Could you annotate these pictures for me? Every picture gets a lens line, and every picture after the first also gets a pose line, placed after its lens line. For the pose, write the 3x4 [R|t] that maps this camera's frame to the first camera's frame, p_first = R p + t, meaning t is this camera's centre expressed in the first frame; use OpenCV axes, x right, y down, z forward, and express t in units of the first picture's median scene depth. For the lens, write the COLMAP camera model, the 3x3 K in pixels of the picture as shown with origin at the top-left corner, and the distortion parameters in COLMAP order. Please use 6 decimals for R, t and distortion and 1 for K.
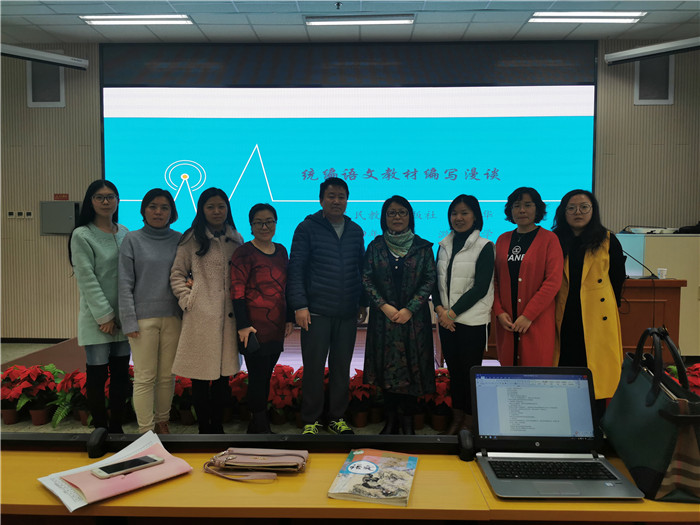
lens RADIAL K [[538.8, 0, 346.5], [0, 538.8, 258.8], [0, 0, 1]] dist [0.056738, -0.065000]
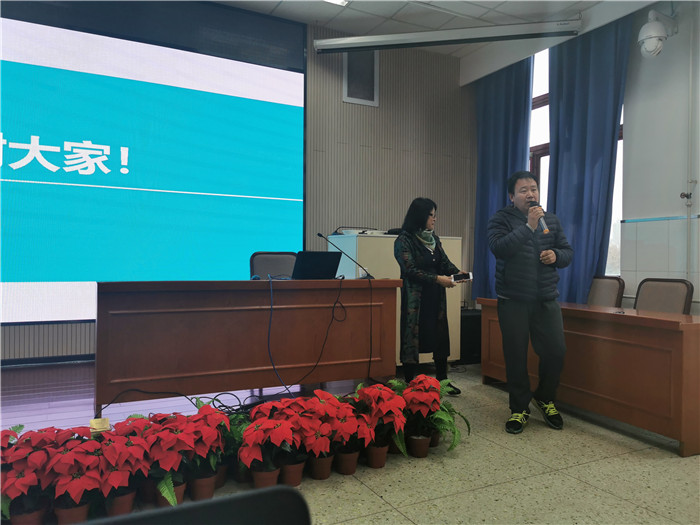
lens RADIAL K [[538.8, 0, 353.4], [0, 538.8, 263.4], [0, 0, 1]] dist [0.056738, -0.065000]
pose [[0.870773, 0.005704, 0.491652, 0.087499], [0.012349, 0.999364, -0.033467, 0.027915], [-0.491530, 0.035213, 0.870148, 0.191461]]
